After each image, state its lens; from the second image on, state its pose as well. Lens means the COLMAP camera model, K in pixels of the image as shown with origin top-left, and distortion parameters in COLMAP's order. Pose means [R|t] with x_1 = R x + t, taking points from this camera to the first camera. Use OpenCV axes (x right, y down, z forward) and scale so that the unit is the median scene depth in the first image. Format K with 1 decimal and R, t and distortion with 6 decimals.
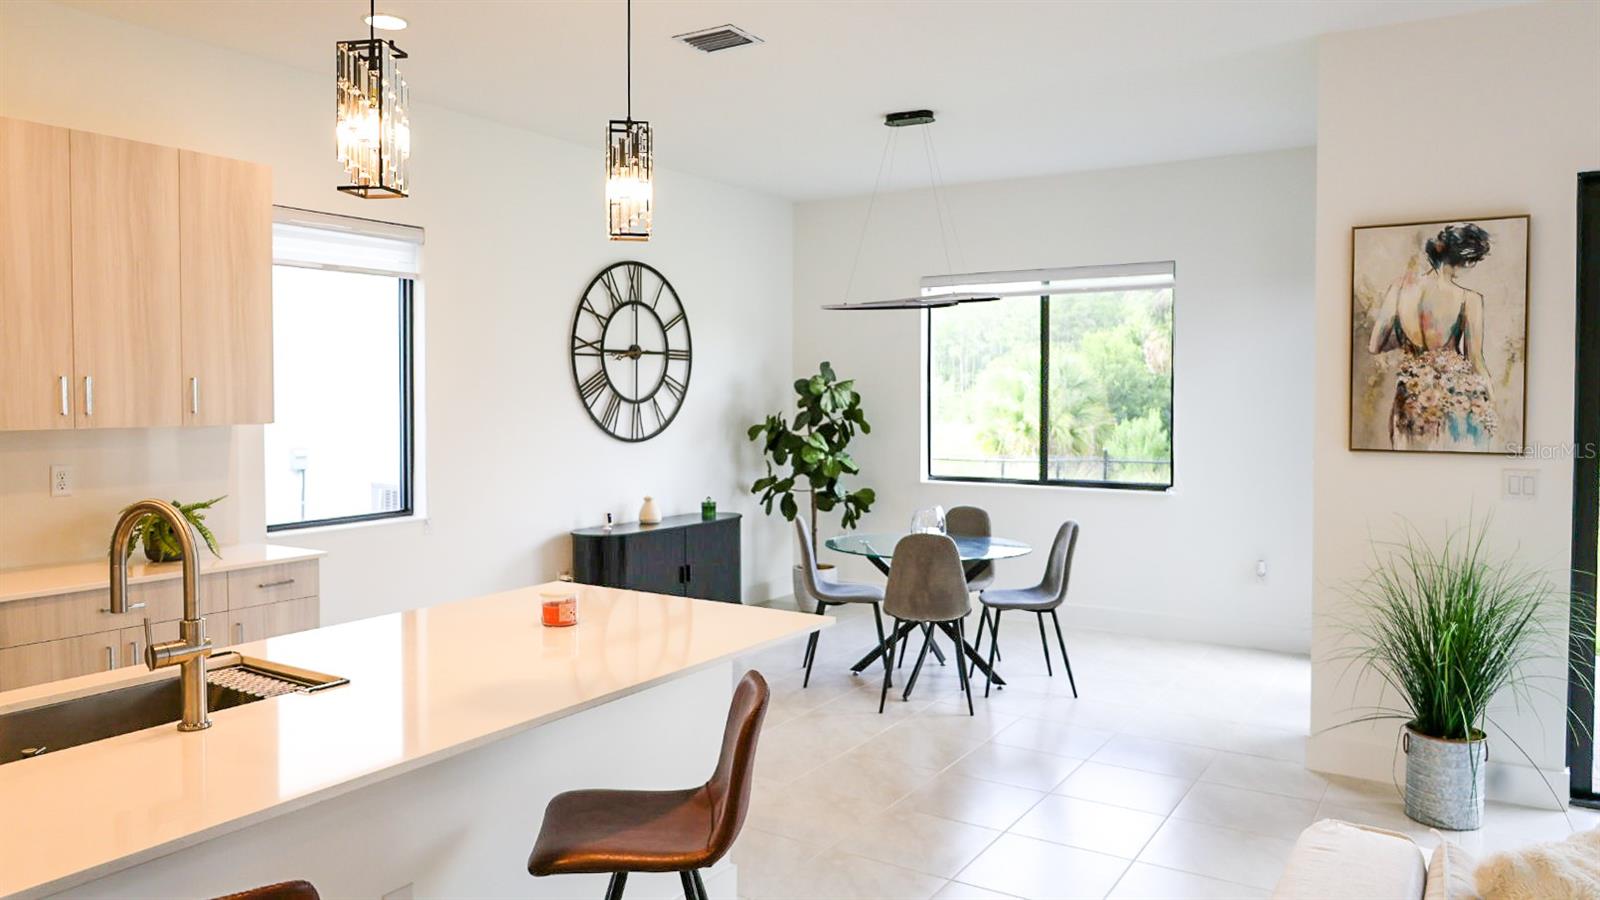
lens RADIAL K [[1080.8, 0, 798.0], [0, 1080.8, 435.2], [0, 0, 1]] dist [-0.026216, -0.000542]
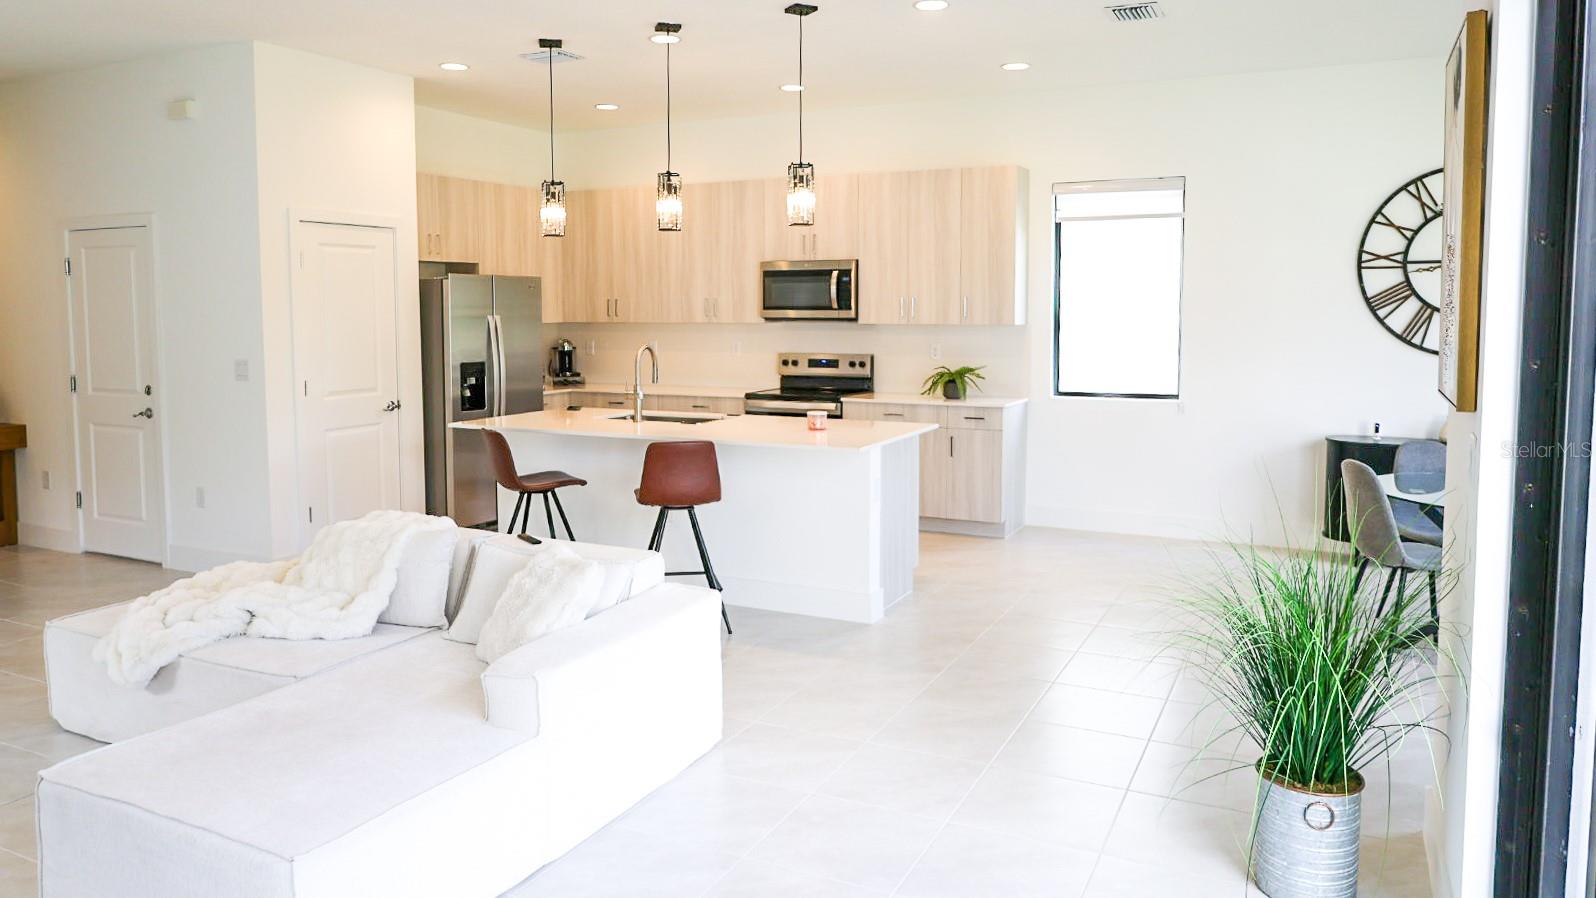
lens RADIAL K [[1081.8, 0, 781.2], [0, 1081.8, 367.9], [0, 0, 1]] dist [-0.008546, 0.001616]
pose [[0.123887, 0.054602, -0.990793, 0.751500], [-0.037561, 0.998027, 0.050304, -0.009544], [0.991585, 0.030983, 0.125694, 0.309471]]
